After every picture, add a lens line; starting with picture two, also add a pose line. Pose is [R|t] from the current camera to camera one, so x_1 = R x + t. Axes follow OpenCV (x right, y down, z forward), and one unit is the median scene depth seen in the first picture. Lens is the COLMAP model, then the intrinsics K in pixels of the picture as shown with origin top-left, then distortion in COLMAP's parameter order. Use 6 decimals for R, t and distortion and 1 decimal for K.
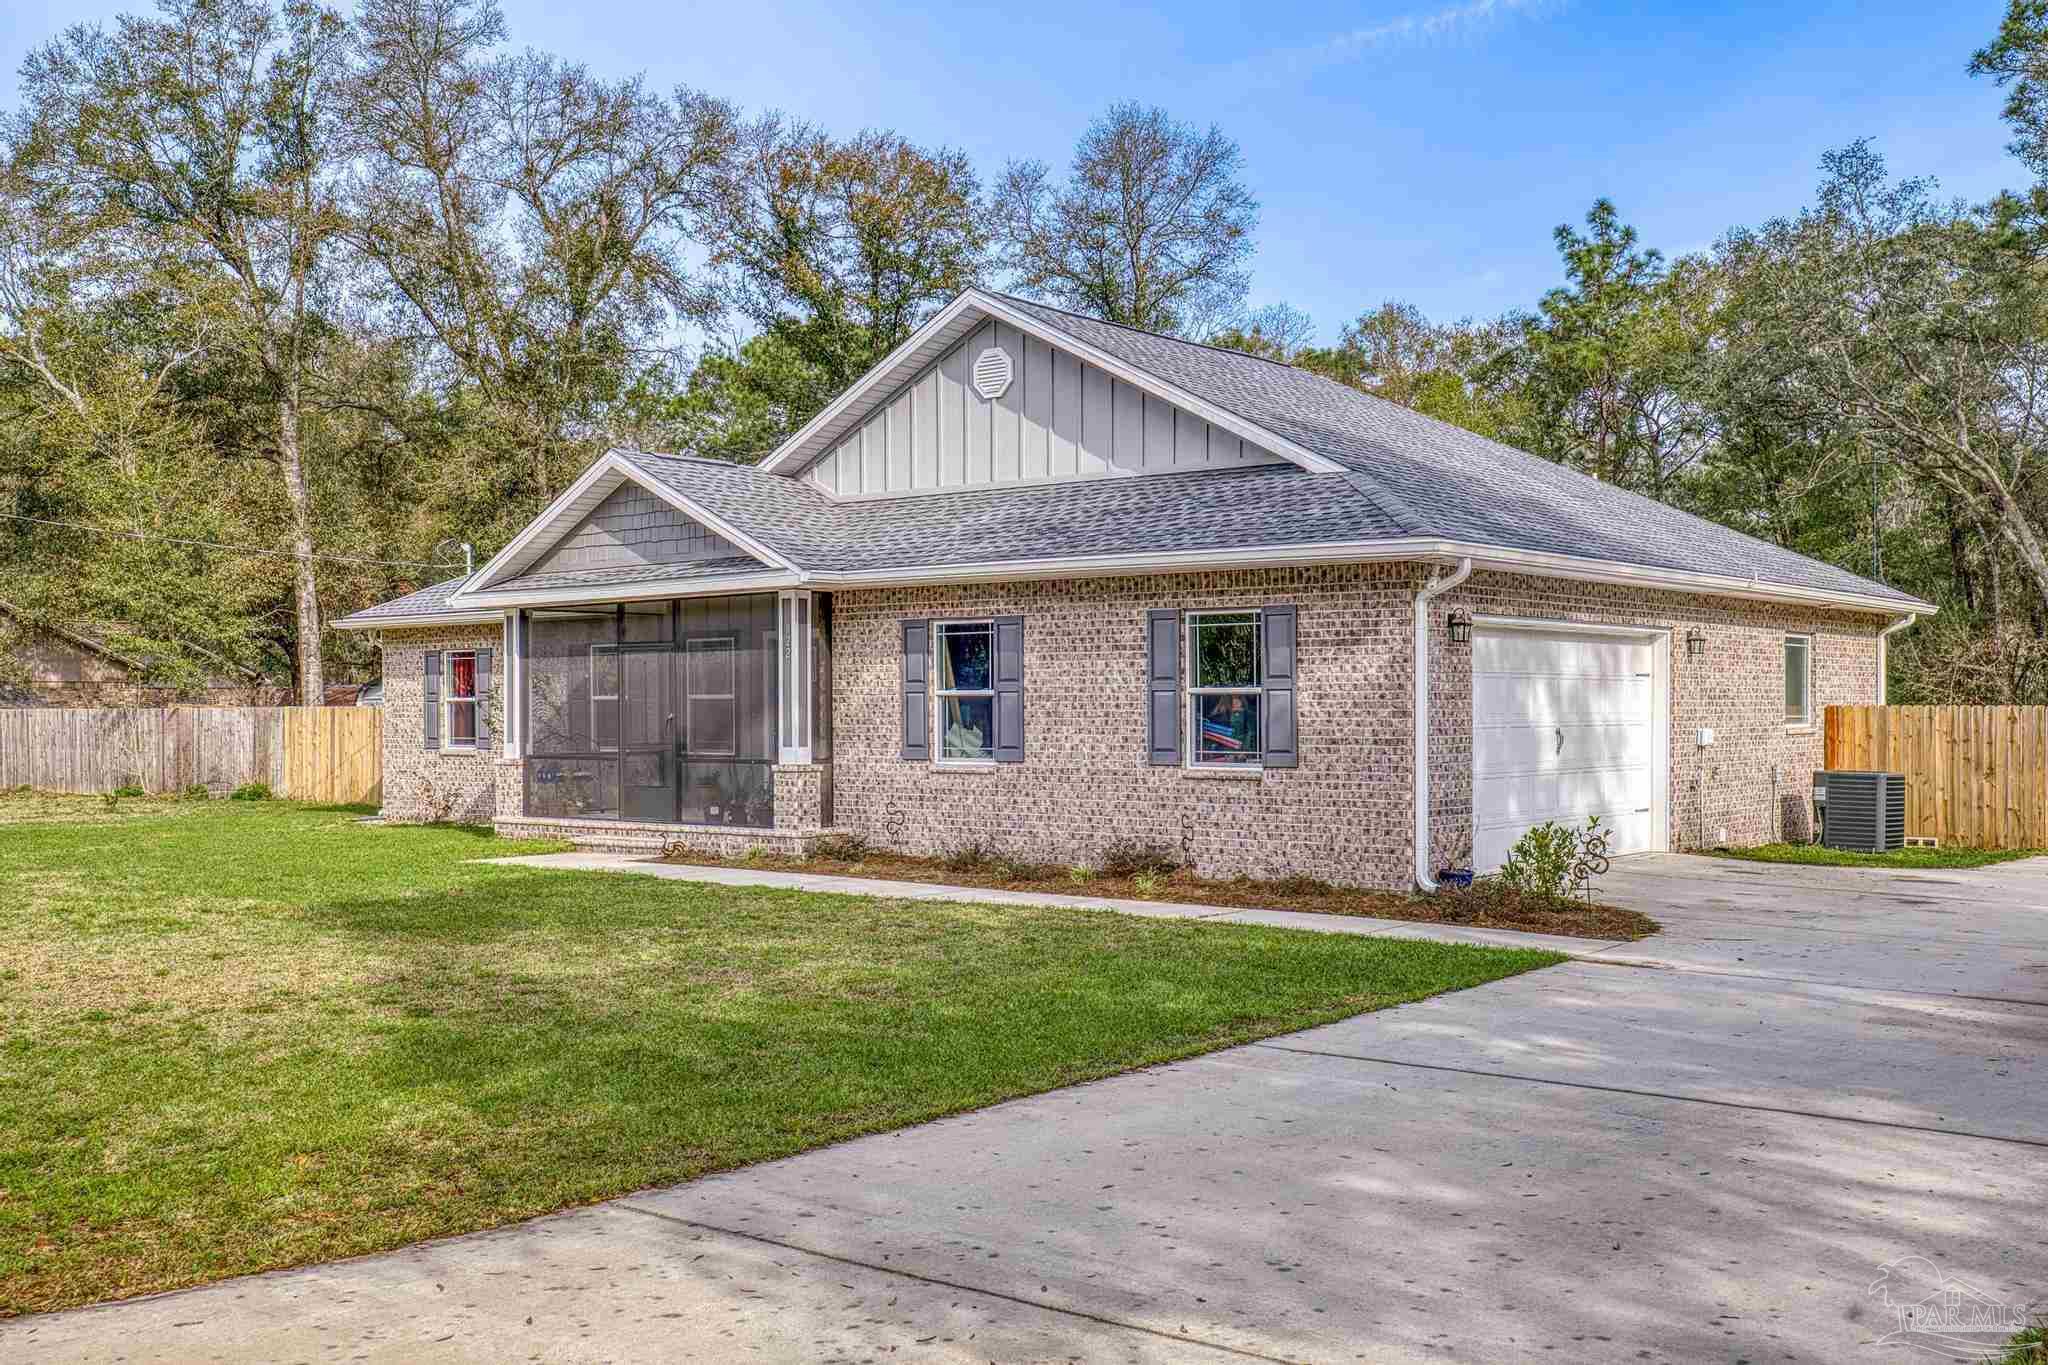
lens RADIAL K [[2020.1, 0, 976.8], [0, 2020.1, 691.5], [0, 0, 1]] dist [0.005235, 0.000000]
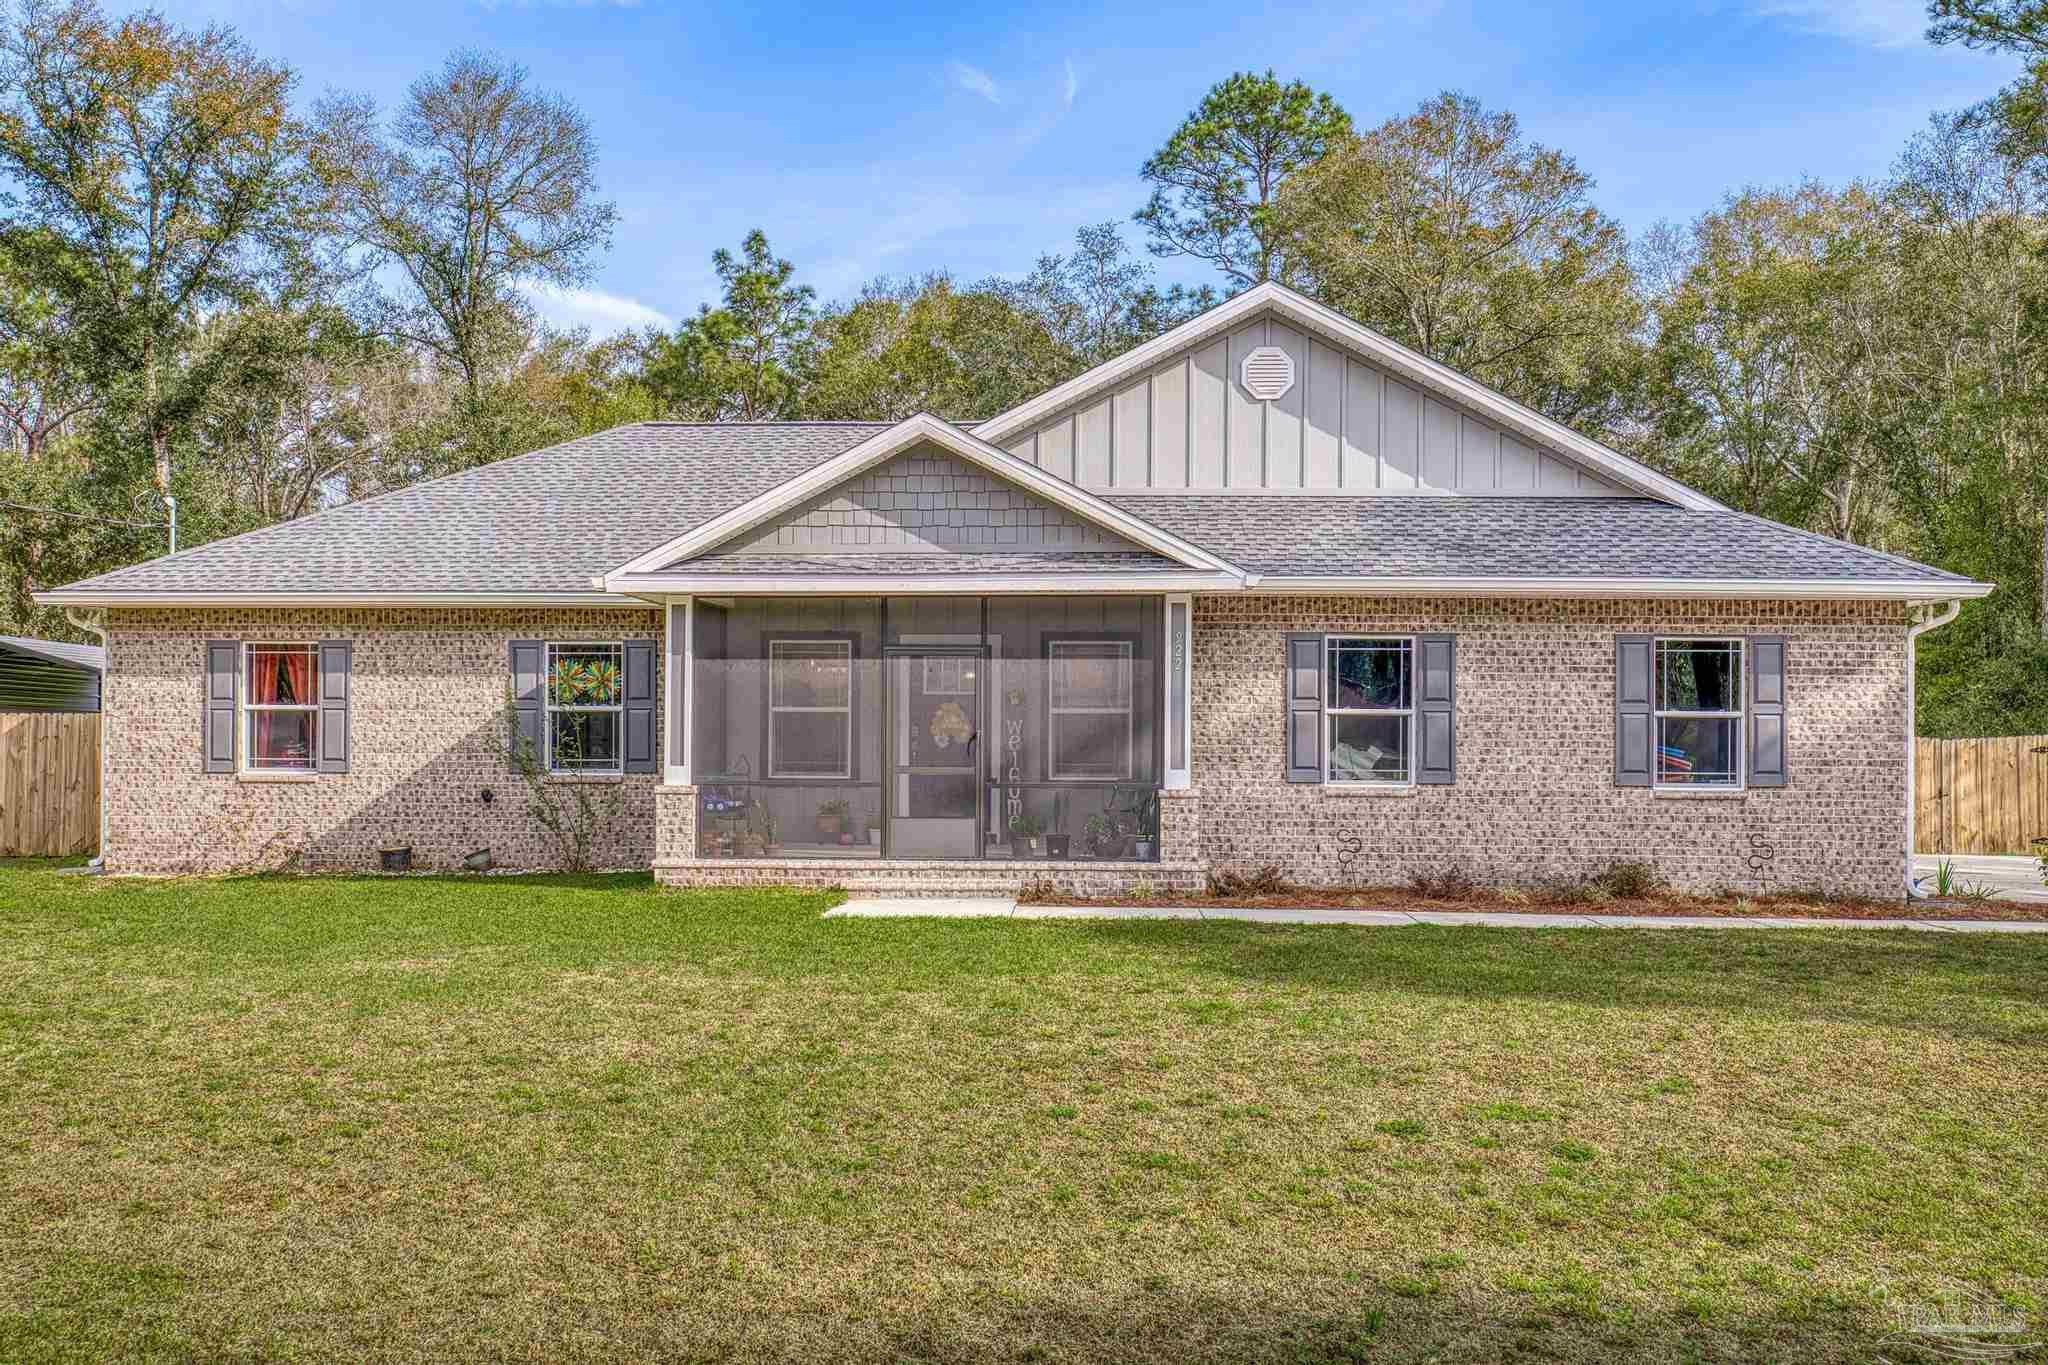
lens RADIAL K [[2020.1, 0, 932.0], [0, 2020.1, 700.7], [0, 0, 1]] dist [0.005235, 0.000000]
pose [[0.796944, 0.013873, 0.603893, -0.703089], [-0.014104, 0.999891, -0.004357, 0.002295], [-0.603888, -0.005045, 0.797053, 0.347410]]
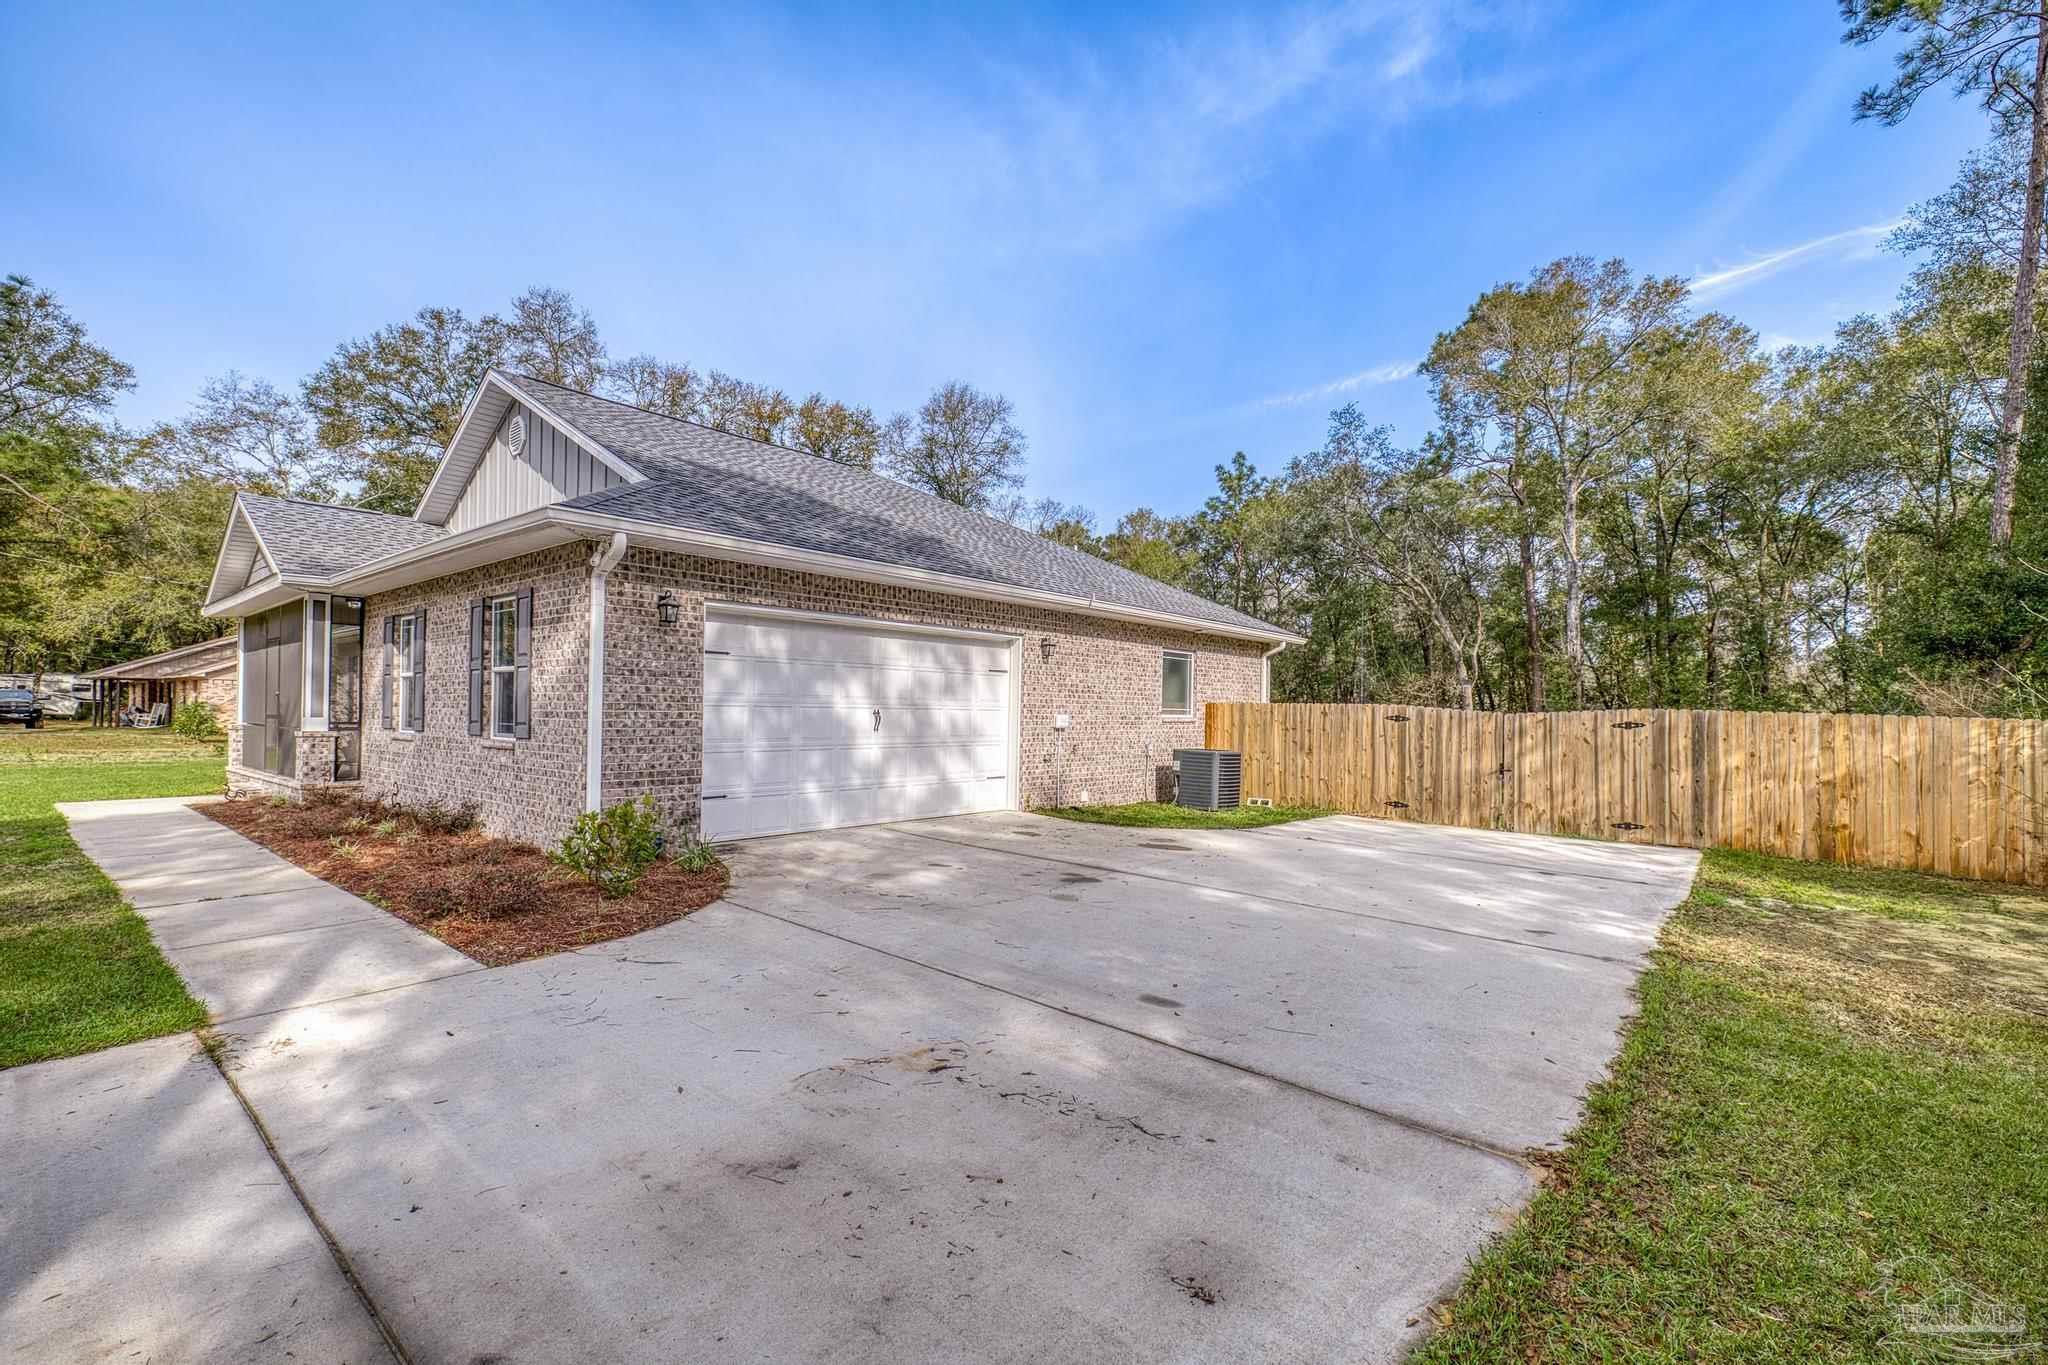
lens RADIAL K [[883.3, 0, 1015.6], [0, 883.3, 686.1], [0, 0, 1]] dist [0.002362, 0.001052]
pose [[0.999556, 0.016202, -0.025004, 0.346086], [-0.016741, 0.999629, -0.021500, 0.012626], [0.024646, 0.021909, 0.999456, 0.432608]]
